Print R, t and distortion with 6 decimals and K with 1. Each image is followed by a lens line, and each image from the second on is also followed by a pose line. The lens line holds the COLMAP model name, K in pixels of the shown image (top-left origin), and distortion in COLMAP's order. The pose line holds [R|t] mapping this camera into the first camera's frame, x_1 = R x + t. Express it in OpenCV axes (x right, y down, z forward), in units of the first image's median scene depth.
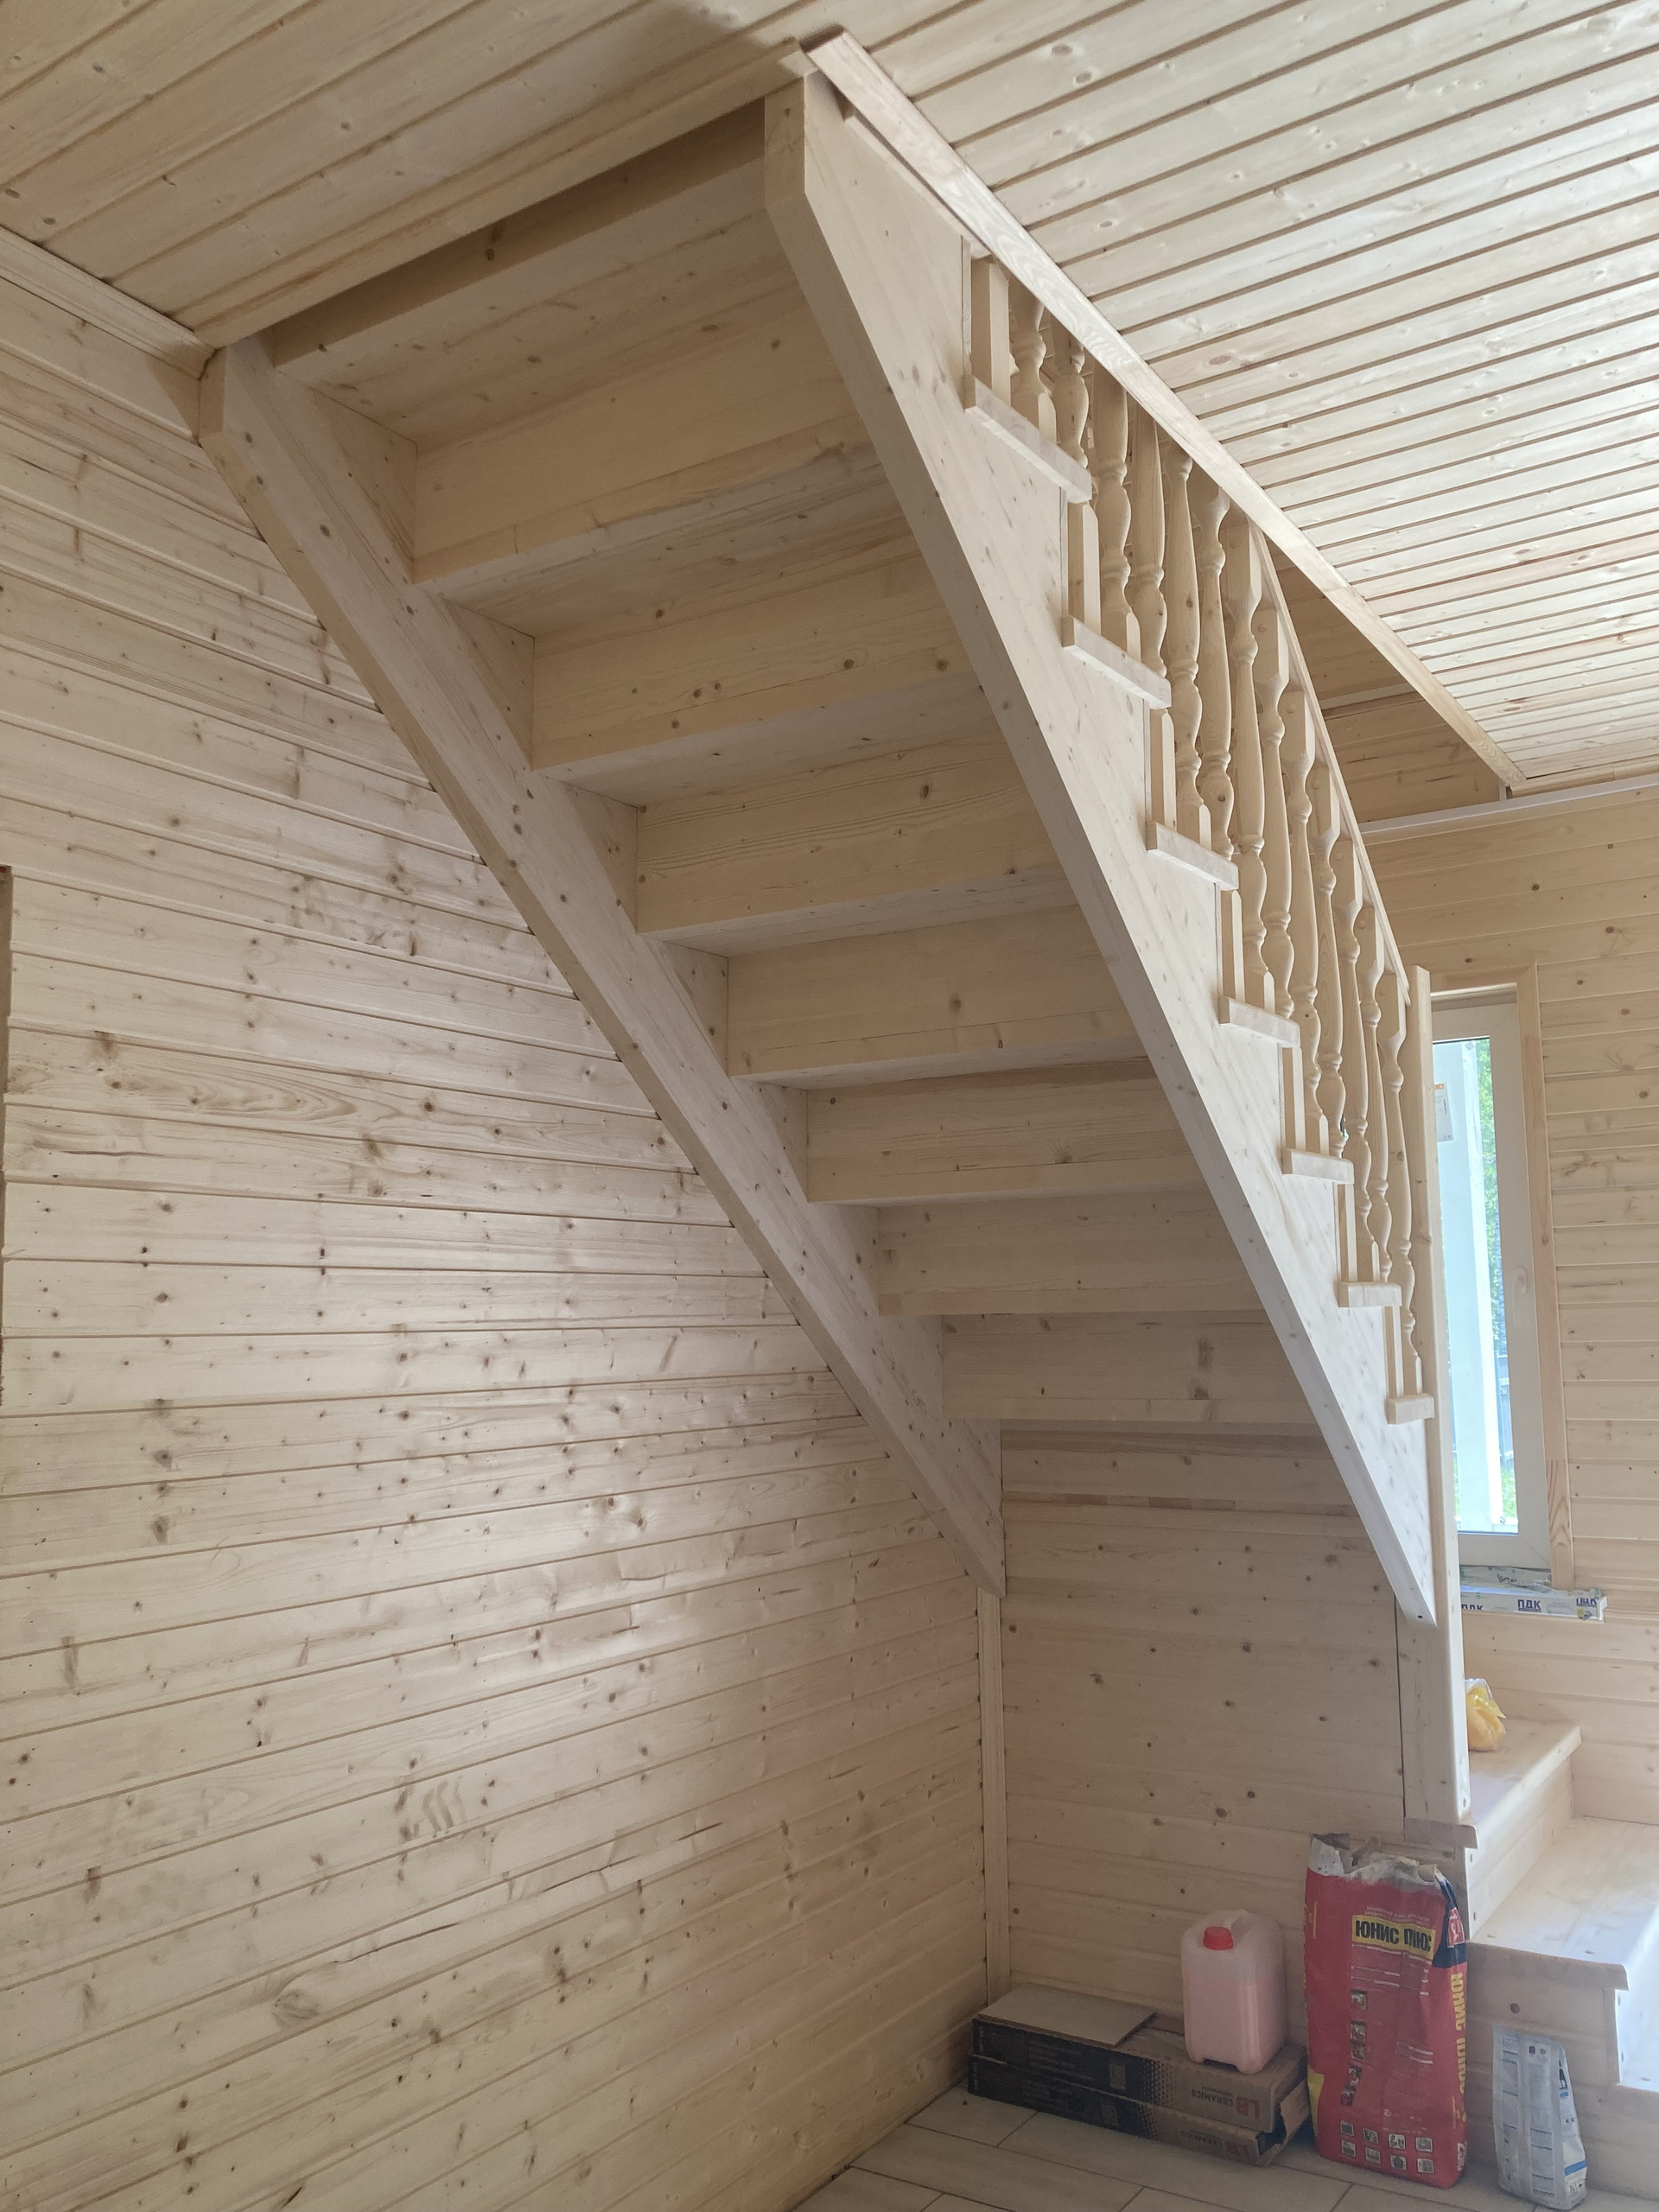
lens RADIAL K [[1811.5, 0, 826.2], [0, 1811.5, 1104.4], [0, 0, 1]] dist [0.035037, -0.028593]
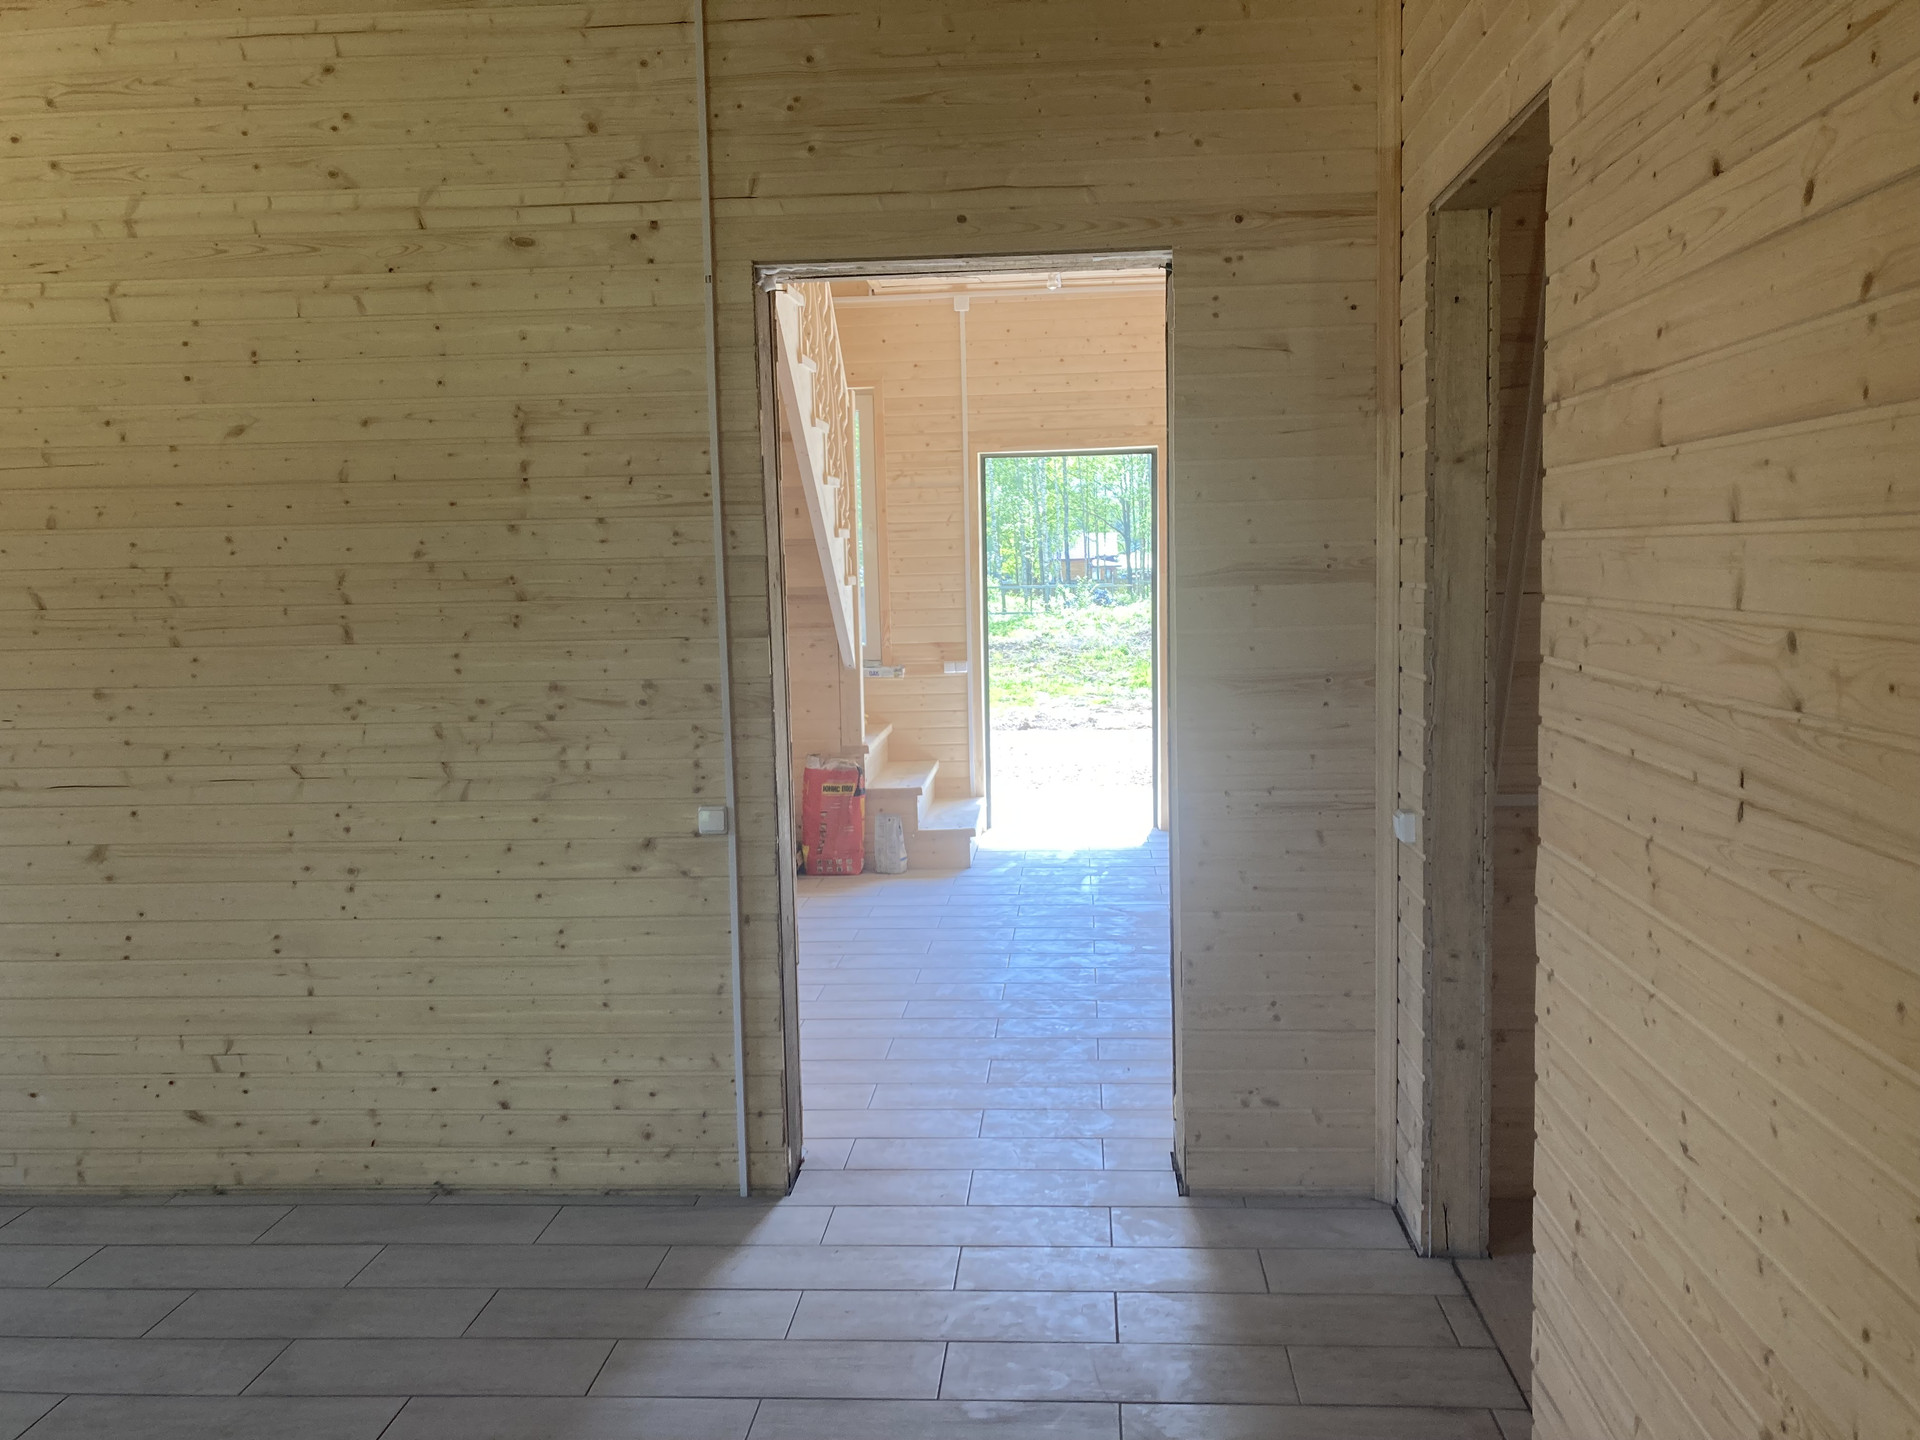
lens RADIAL K [[1572.4, 0, 978.2], [0, 1572.4, 728.2], [0, 0, 1]] dist [0.035037, -0.028593]
pose [[0.869328, -0.056130, 0.491038, -0.574335], [-0.049015, 0.978841, 0.198664, -0.064554], [-0.491799, -0.196772, 0.848183, -0.904286]]
